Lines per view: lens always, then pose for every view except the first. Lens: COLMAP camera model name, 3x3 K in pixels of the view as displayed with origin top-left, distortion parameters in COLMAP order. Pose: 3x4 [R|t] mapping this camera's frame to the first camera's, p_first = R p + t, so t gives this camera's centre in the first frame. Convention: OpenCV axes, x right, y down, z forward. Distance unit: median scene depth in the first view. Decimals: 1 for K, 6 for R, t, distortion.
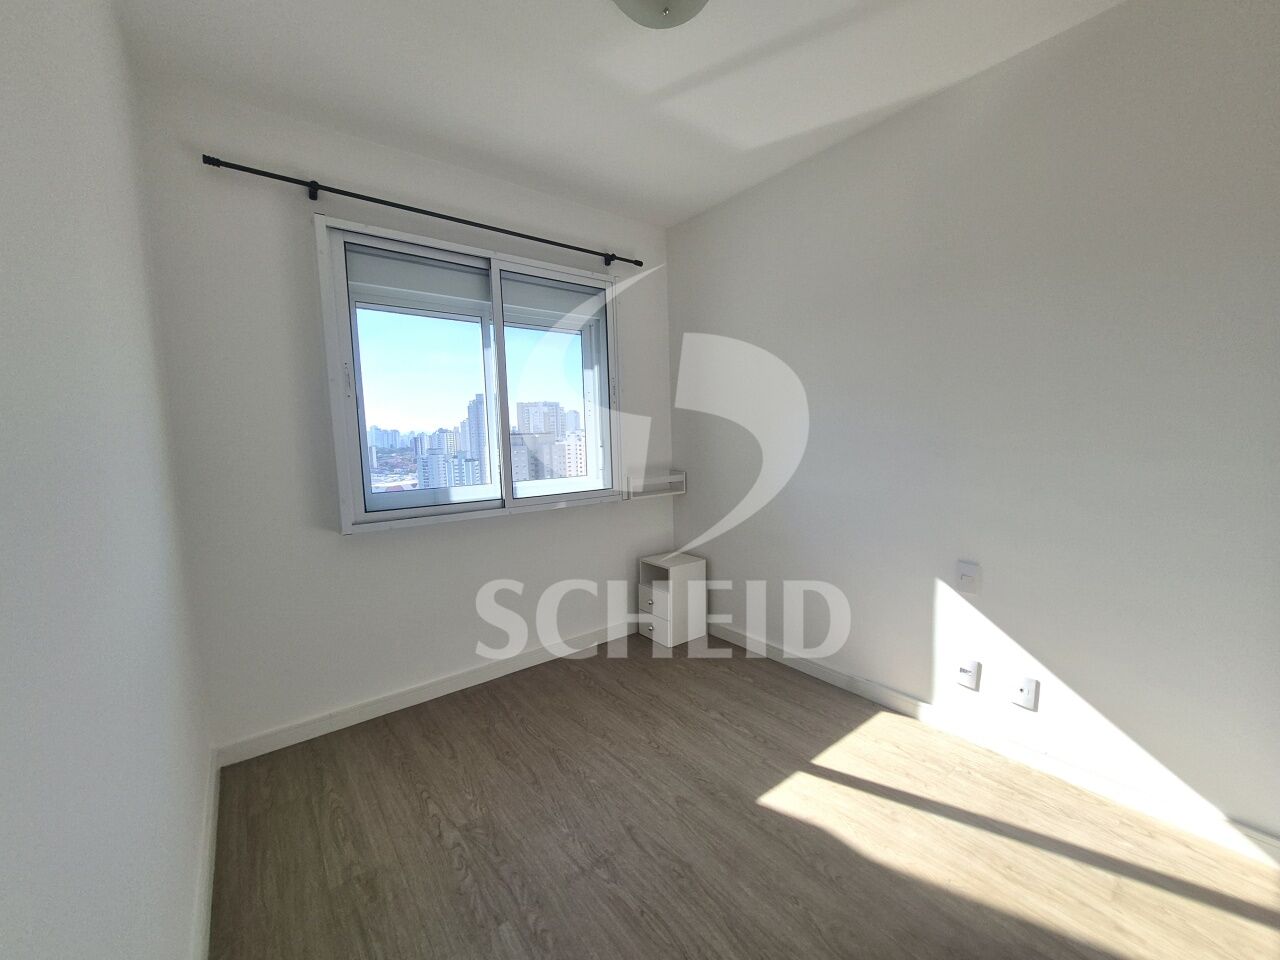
lens RADIAL K [[510.2, 0, 648.3], [0, 510.2, 479.3], [0, 0, 1]] dist [-0.001847, -0.000271]
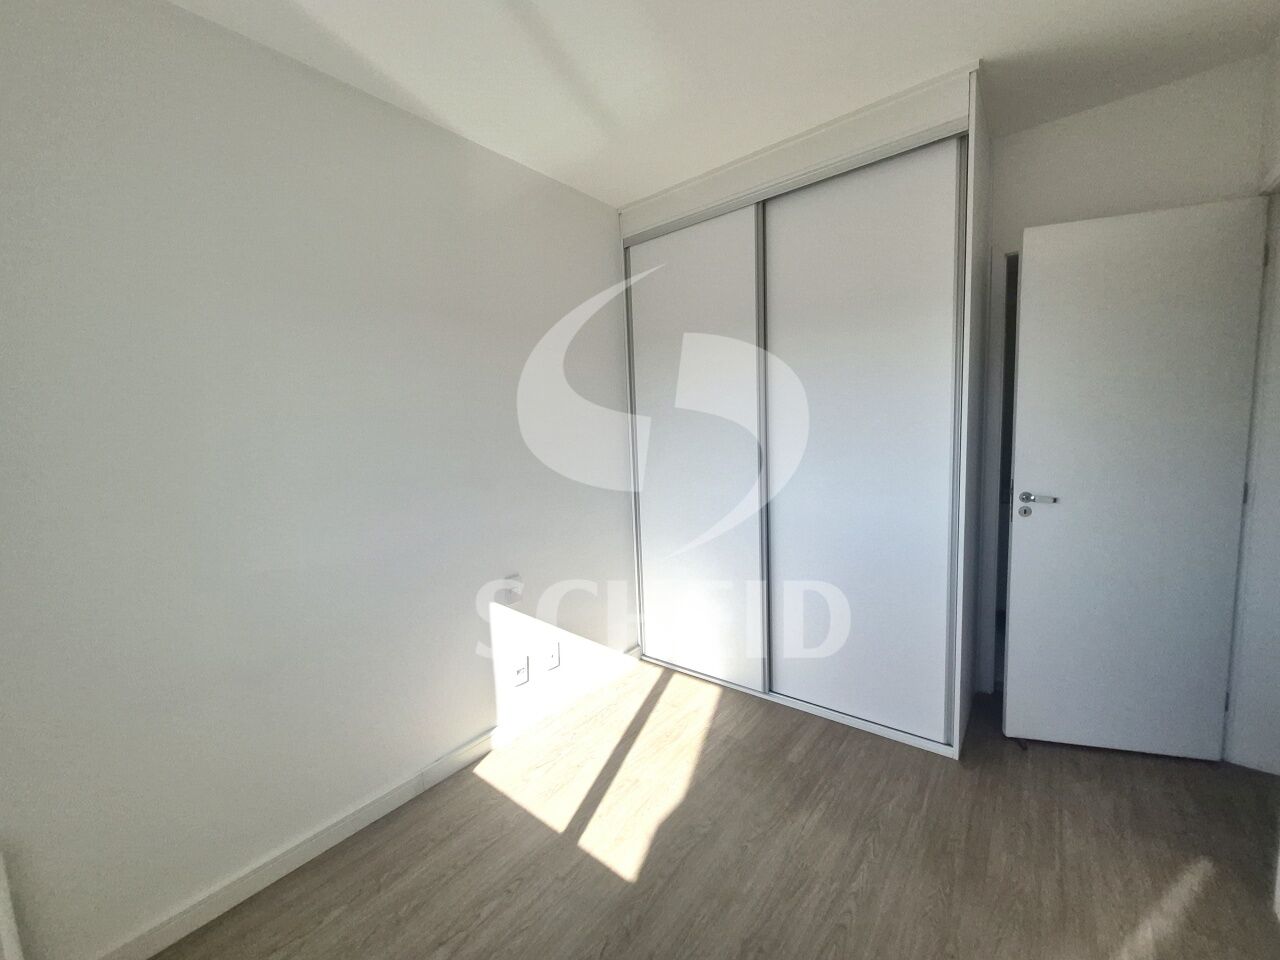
lens RADIAL K [[510.2, 0, 648.0], [0, 510.2, 481.9], [0, 0, 1]] dist [-0.001847, -0.000271]
pose [[-0.234046, -0.065770, 0.969998, -0.564071], [0.144493, 0.984276, 0.101602, -0.120760], [-0.961428, 0.163938, -0.220863, 1.003631]]
